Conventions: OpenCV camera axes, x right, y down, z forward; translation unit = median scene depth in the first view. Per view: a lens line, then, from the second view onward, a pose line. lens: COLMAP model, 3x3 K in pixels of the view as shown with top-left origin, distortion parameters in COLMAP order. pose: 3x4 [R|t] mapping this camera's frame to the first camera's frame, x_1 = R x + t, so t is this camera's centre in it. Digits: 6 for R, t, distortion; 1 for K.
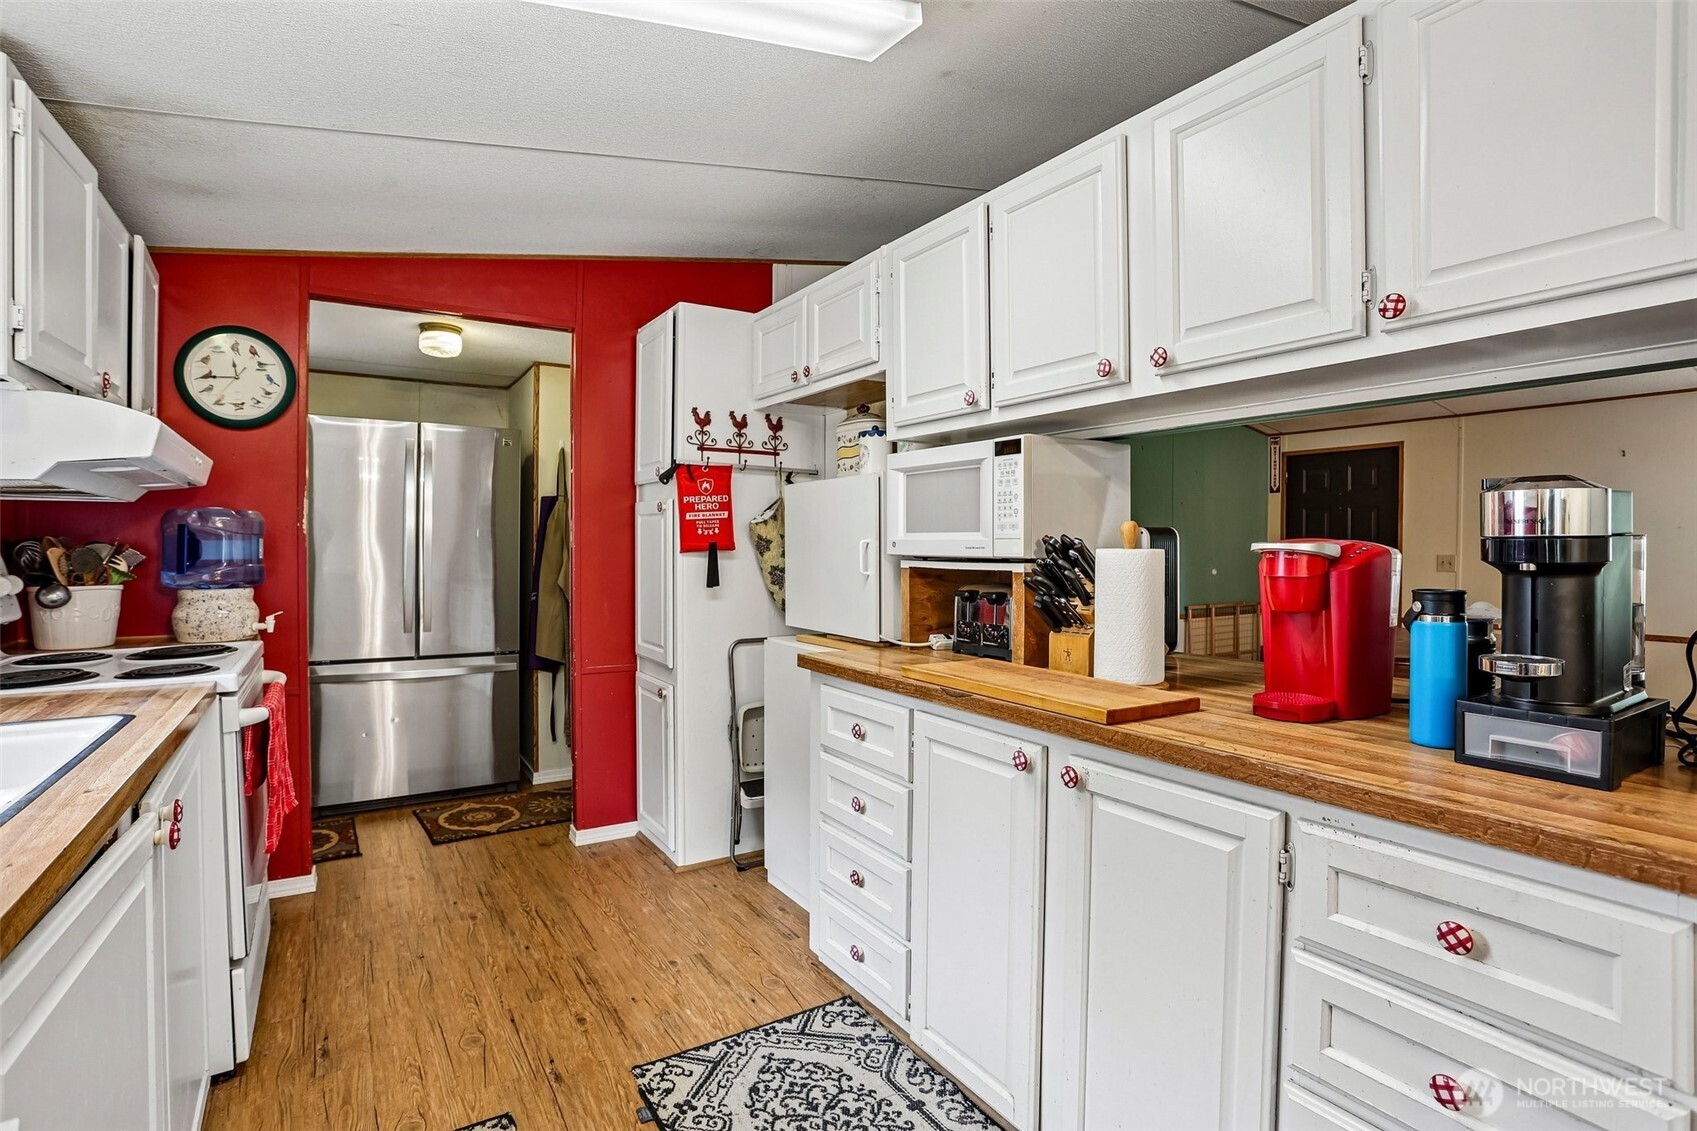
lens RADIAL K [[839.0, 0, 850.9], [0, 839.0, 558.9], [0, 0, 1]] dist [-0.064602, 0.042557]
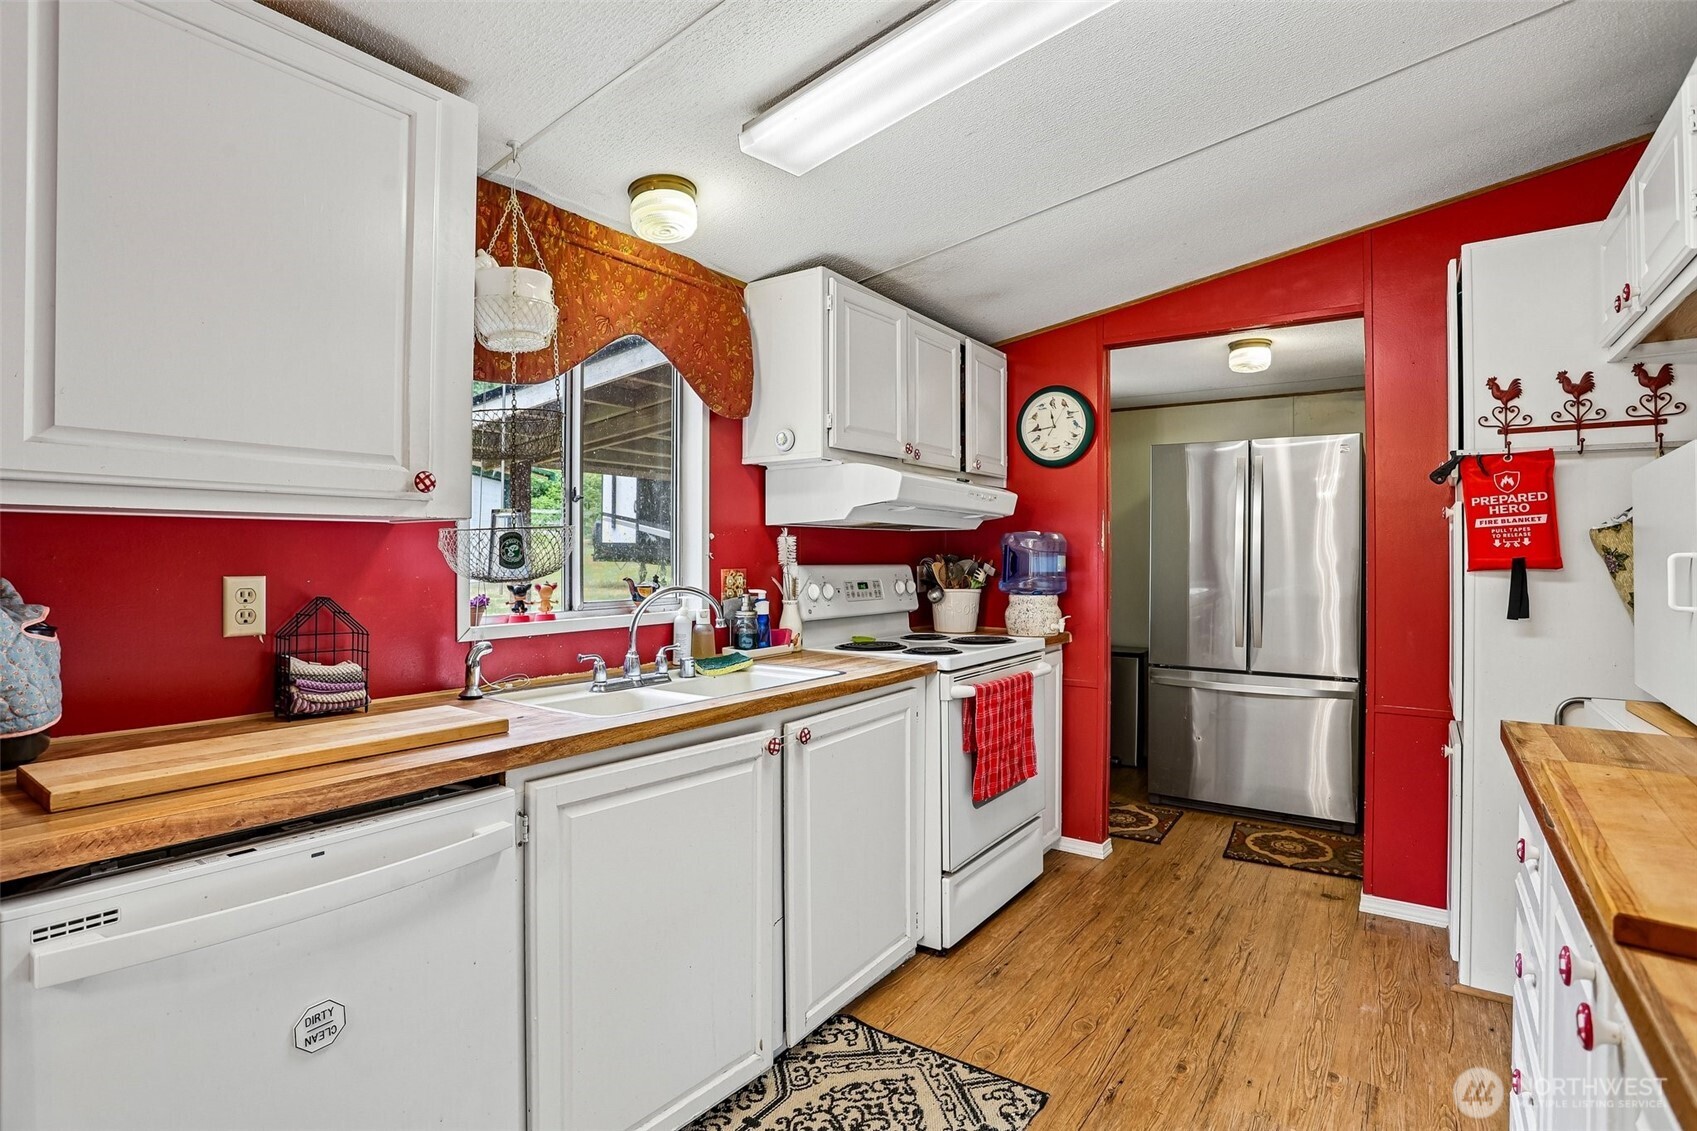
lens RADIAL K [[839.0, 0, 850.9], [0, 839.0, 558.9], [0, 0, 1]] dist [-0.064602, 0.042557]
pose [[0.401325, -0.001091, -0.915935, 0.254329], [-0.015838, 0.999842, -0.008131, -0.003743], [0.915799, 0.017769, 0.401244, 0.180456]]
